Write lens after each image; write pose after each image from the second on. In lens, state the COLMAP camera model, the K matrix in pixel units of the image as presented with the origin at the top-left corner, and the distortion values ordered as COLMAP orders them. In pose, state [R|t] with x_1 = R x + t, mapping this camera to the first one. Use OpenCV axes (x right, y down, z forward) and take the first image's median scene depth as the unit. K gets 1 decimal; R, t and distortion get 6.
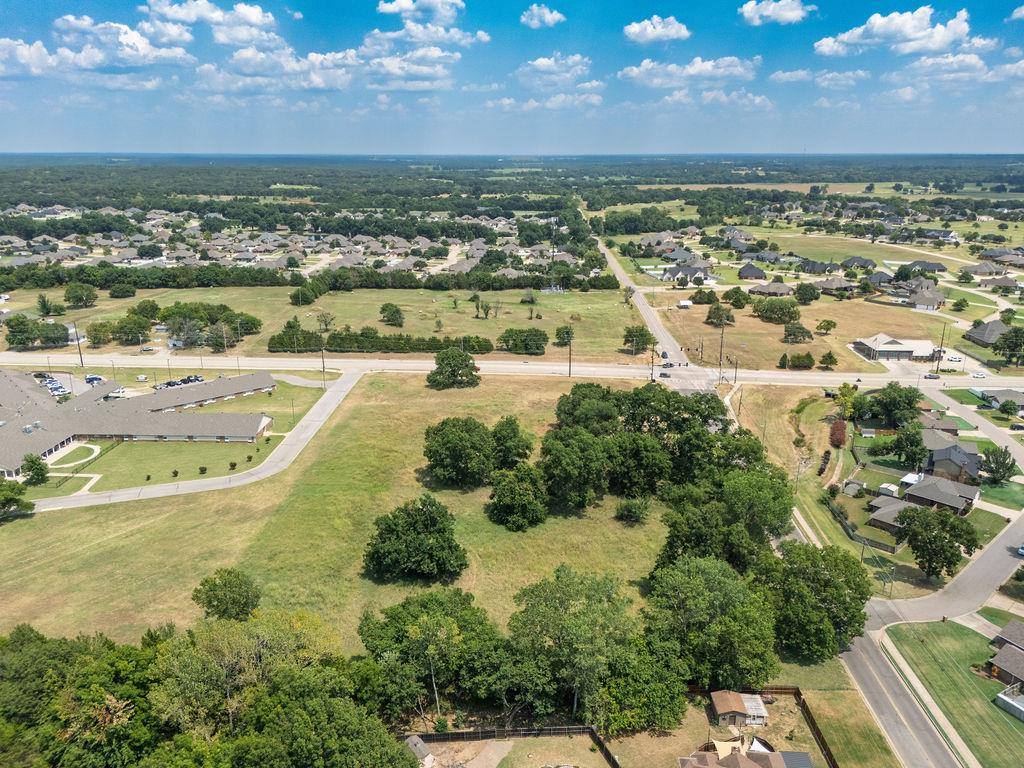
lens RADIAL K [[758.8, 0, 515.9], [0, 758.8, 385.9], [0, 0, 1]] dist [0.063708, -0.058635]
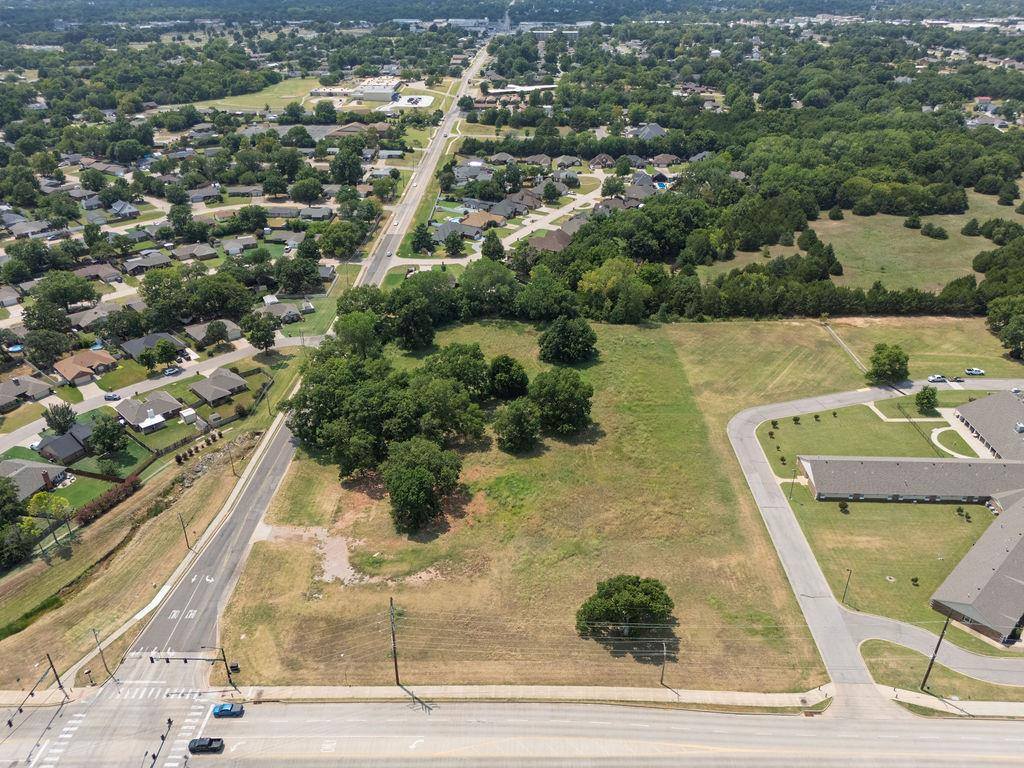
lens RADIAL K [[758.8, 0, 516.3], [0, 758.8, 391.9], [0, 0, 1]] dist [0.063708, -0.058635]
pose [[-0.999909, 0.005306, -0.012440, 0.000677], [-0.005207, 0.697891, 0.716186, -0.212979], [0.012482, 0.716185, -0.697799, 0.529897]]
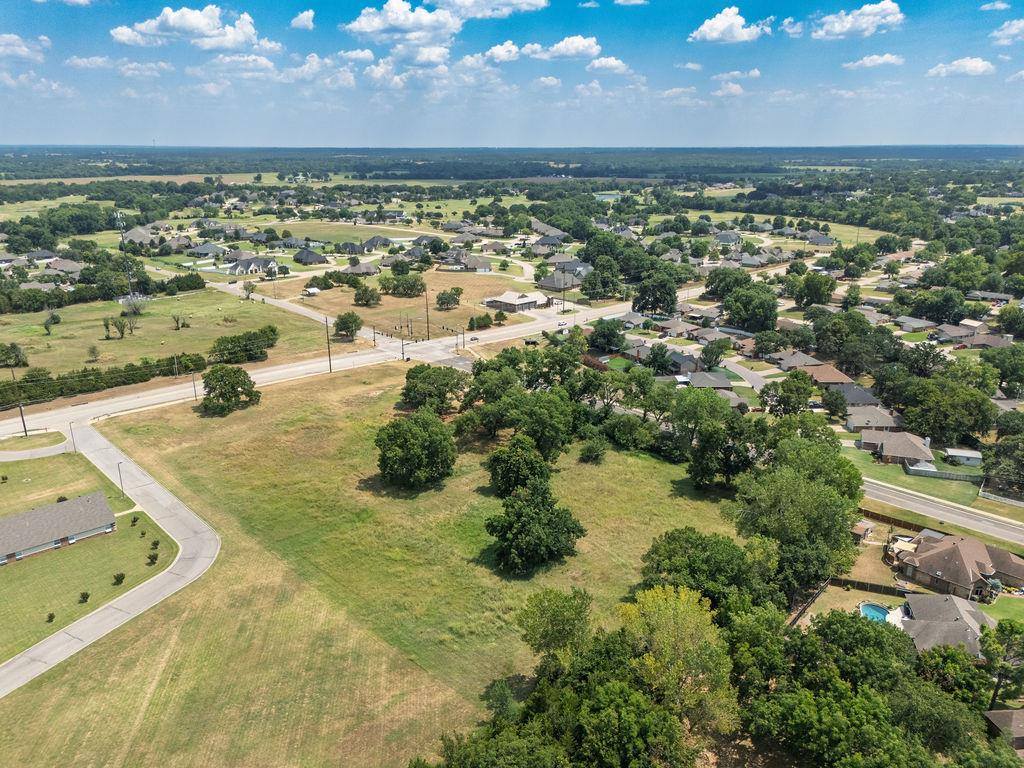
lens RADIAL K [[758.8, 0, 507.5], [0, 758.8, 387.0], [0, 0, 1]] dist [0.063708, -0.058635]
pose [[0.703055, -0.215536, 0.677685, -0.184176], [0.208673, 0.973540, 0.093146, -0.016220], [-0.679830, 0.075928, 0.729429, 0.070195]]
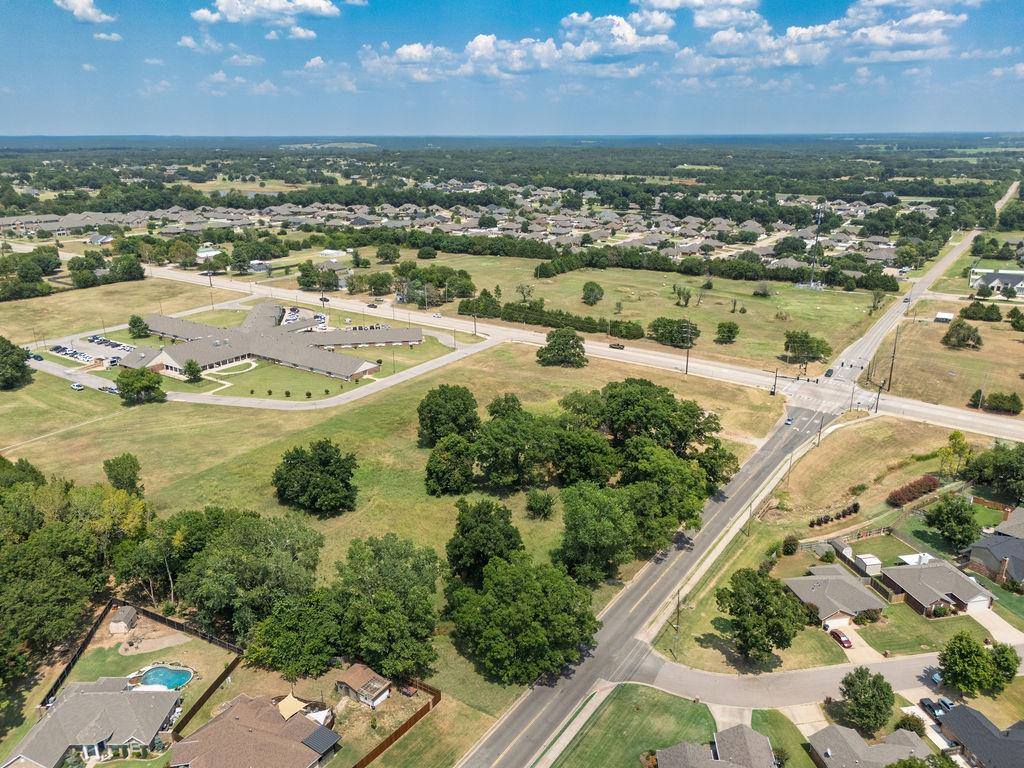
lens RADIAL K [[758.8, 0, 515.2], [0, 758.8, 378.4], [0, 0, 1]] dist [0.063708, -0.058635]
pose [[0.847148, 0.158197, -0.507262, 0.161730], [-0.150745, 0.986982, 0.056056, -0.012110], [0.509526, 0.028980, 0.859967, 0.038483]]
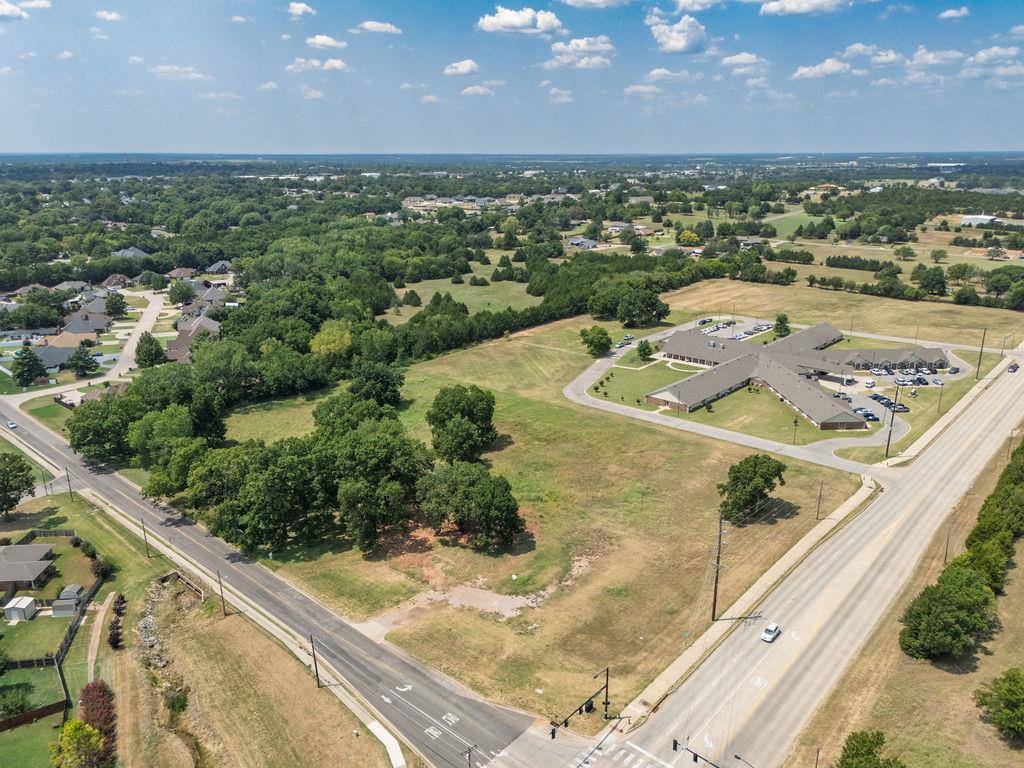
lens RADIAL K [[758.8, 0, 513.8], [0, 758.8, 368.7], [0, 0, 1]] dist [0.063708, -0.058635]
pose [[-0.639954, 0.210919, -0.738899, 0.198913], [-0.221227, 0.870305, 0.440032, -0.139154], [0.735879, 0.445064, -0.510294, 0.474253]]
